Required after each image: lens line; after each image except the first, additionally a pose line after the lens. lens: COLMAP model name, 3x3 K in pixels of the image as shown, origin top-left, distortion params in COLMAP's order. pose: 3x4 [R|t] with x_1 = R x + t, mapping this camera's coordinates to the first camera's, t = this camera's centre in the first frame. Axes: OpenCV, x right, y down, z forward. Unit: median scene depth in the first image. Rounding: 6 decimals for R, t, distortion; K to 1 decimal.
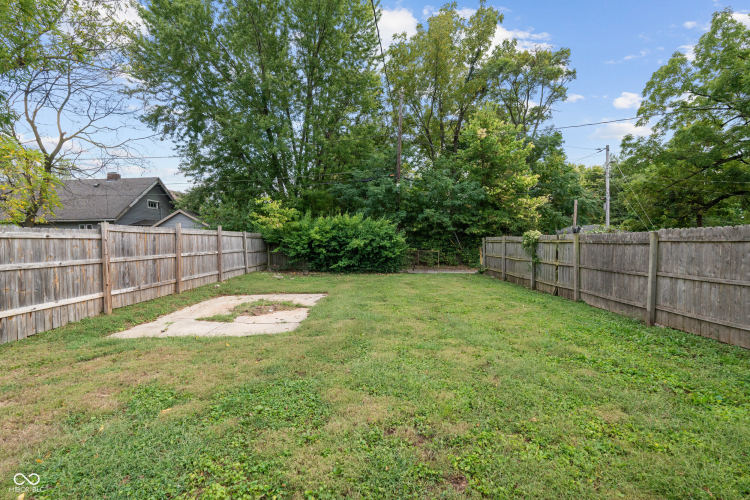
lens RADIAL K [[325.3, 0, 375.0], [0, 325.3, 250.0], [0, 0, 1]] dist [-0.001969, 0.000402]
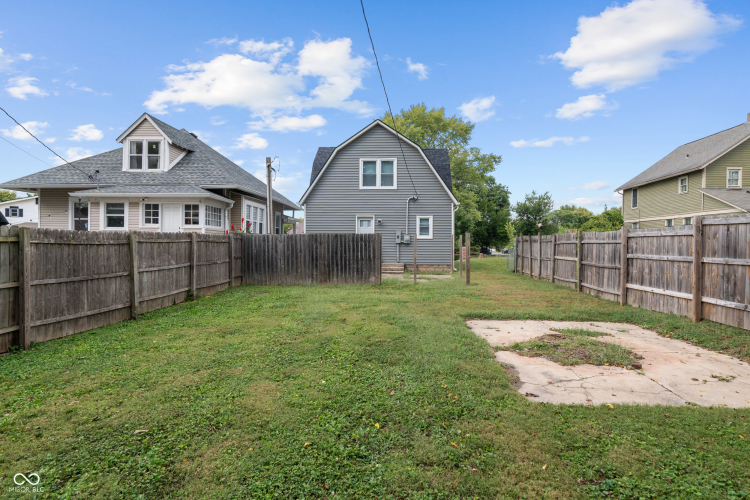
lens RADIAL K [[407.0, 0, 375.0], [0, 407.0, 250.0], [0, 0, 1]] dist [0.000034, -0.000109]
pose [[-0.998314, 0.006754, 0.057648, -0.012681], [0.008953, 0.999239, 0.037967, -0.013533], [-0.057348, 0.038419, -0.997615, 0.698770]]
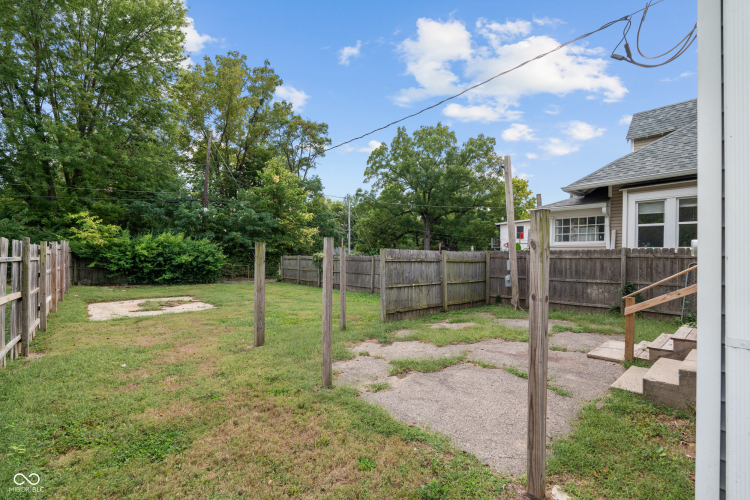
lens RADIAL K [[339.8, 0, 375.7], [0, 339.8, 261.4], [0, 0, 1]] dist [-0.001064, -0.000220]
pose [[0.752730, 0.006476, 0.658298, -0.239439], [0.003468, 0.999899, -0.013802, 0.005607], [-0.658321, 0.012672, 0.752631, -0.277155]]
